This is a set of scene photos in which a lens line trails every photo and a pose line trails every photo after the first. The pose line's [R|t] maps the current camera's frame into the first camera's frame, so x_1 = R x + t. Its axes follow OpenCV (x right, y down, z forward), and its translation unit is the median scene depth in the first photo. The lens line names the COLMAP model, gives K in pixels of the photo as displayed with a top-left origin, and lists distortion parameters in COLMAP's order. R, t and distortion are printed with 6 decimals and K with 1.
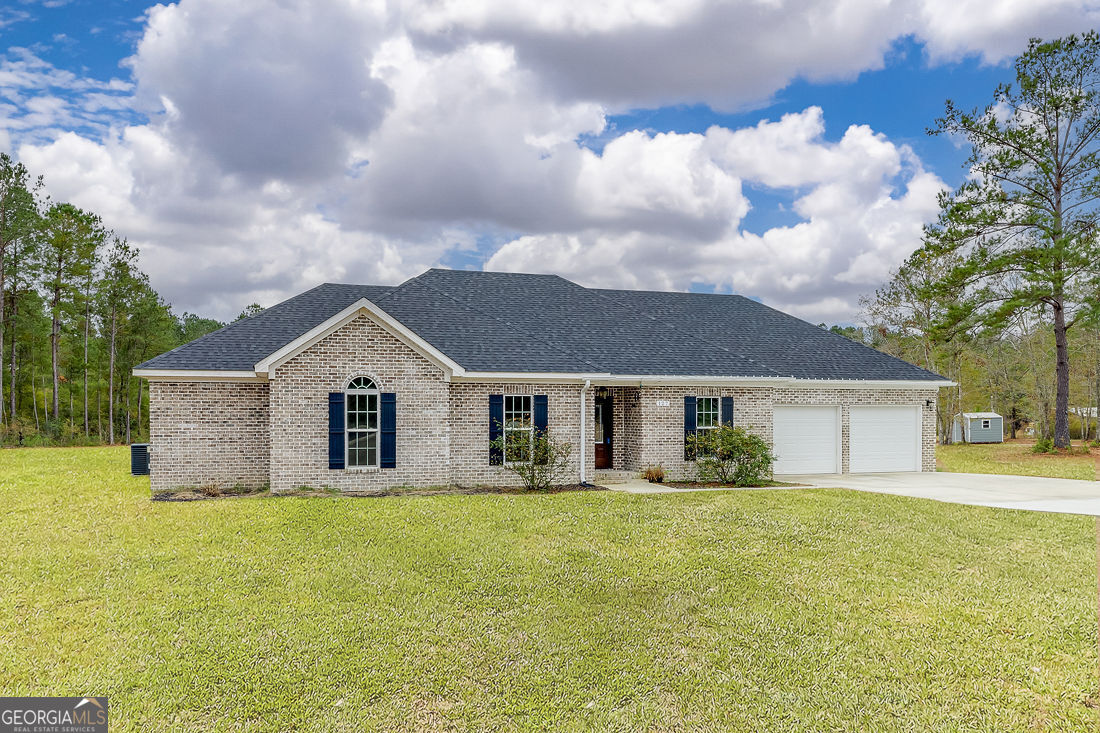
lens RADIAL K [[463.8, 0, 548.5], [0, 463.8, 369.9], [0, 0, 1]] dist [0.001329, -0.000539]
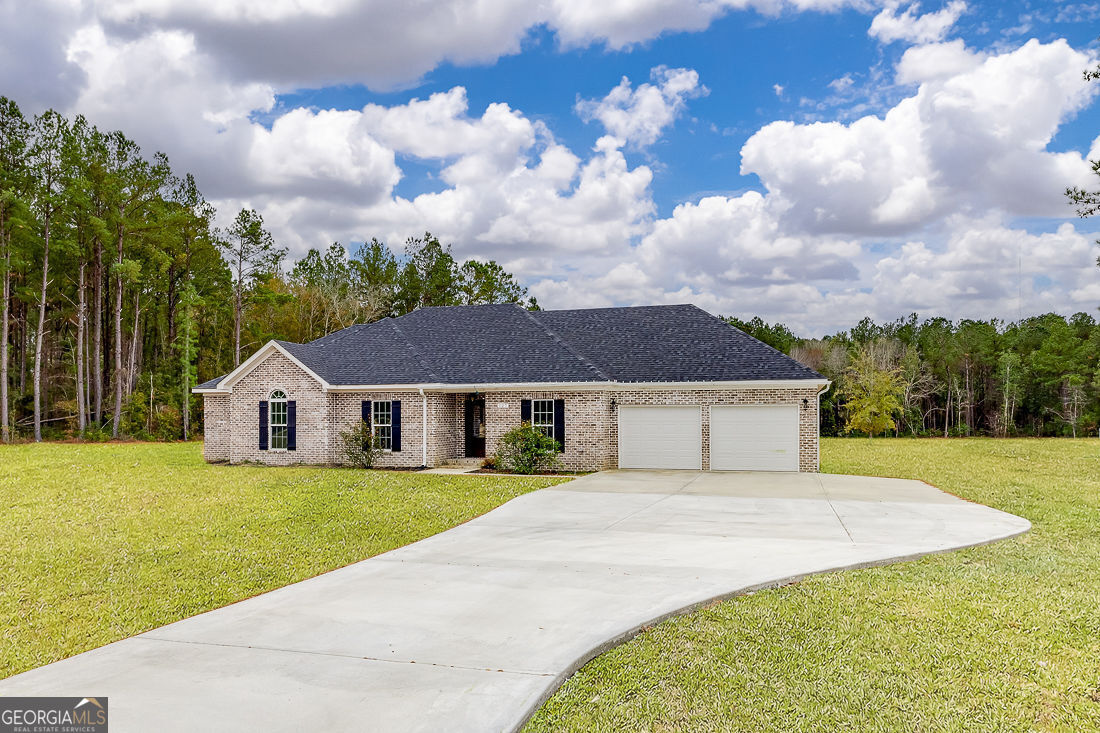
lens RADIAL K [[463.8, 0, 554.2], [0, 463.8, 363.2], [0, 0, 1]] dist [0.001329, -0.000539]
pose [[1.000000, -0.000330, -0.000072, 0.804270], [0.000330, 0.999999, -0.001585, 0.108527], [0.000073, 0.001585, 0.999999, -0.130276]]
